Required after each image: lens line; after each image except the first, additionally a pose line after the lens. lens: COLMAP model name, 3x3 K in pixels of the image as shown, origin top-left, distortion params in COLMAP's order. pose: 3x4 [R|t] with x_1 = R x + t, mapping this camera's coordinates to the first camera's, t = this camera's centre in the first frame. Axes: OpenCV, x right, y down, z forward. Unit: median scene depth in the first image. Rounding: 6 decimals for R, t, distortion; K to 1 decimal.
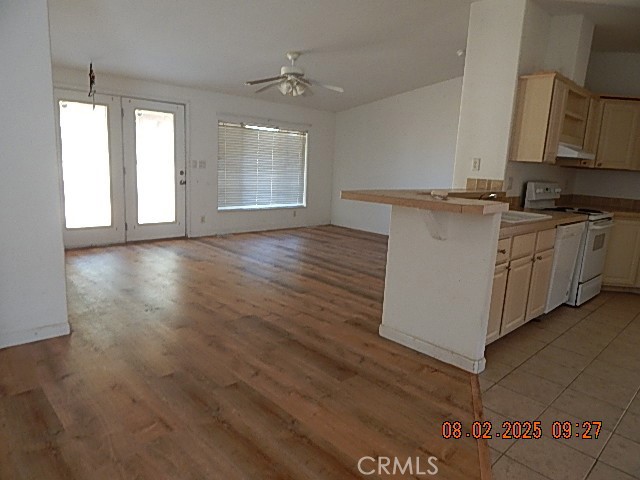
lens RADIAL K [[422.9, 0, 320.0], [0, 422.9, 240.0], [0, 0, 1]] dist [-0.000640, -0.001679]
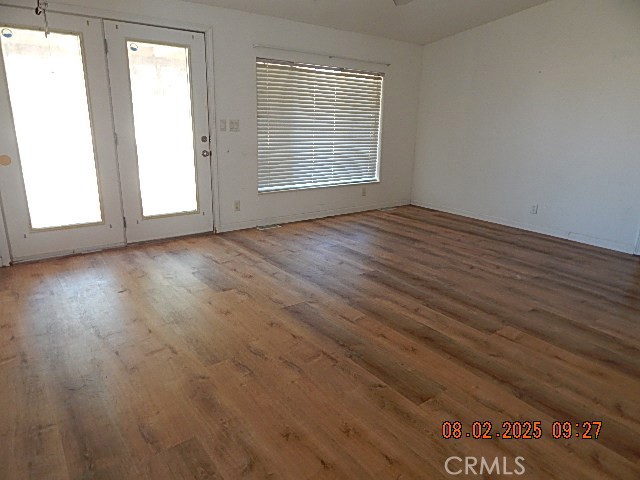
lens RADIAL K [[422.9, 0, 320.0], [0, 422.9, 240.0], [0, 0, 1]] dist [-0.000640, -0.001679]
pose [[0.993372, 0.009792, -0.114525, -0.066048], [0.001216, 0.995414, 0.095652, -0.065009], [0.114936, -0.095158, 0.988805, 0.348801]]
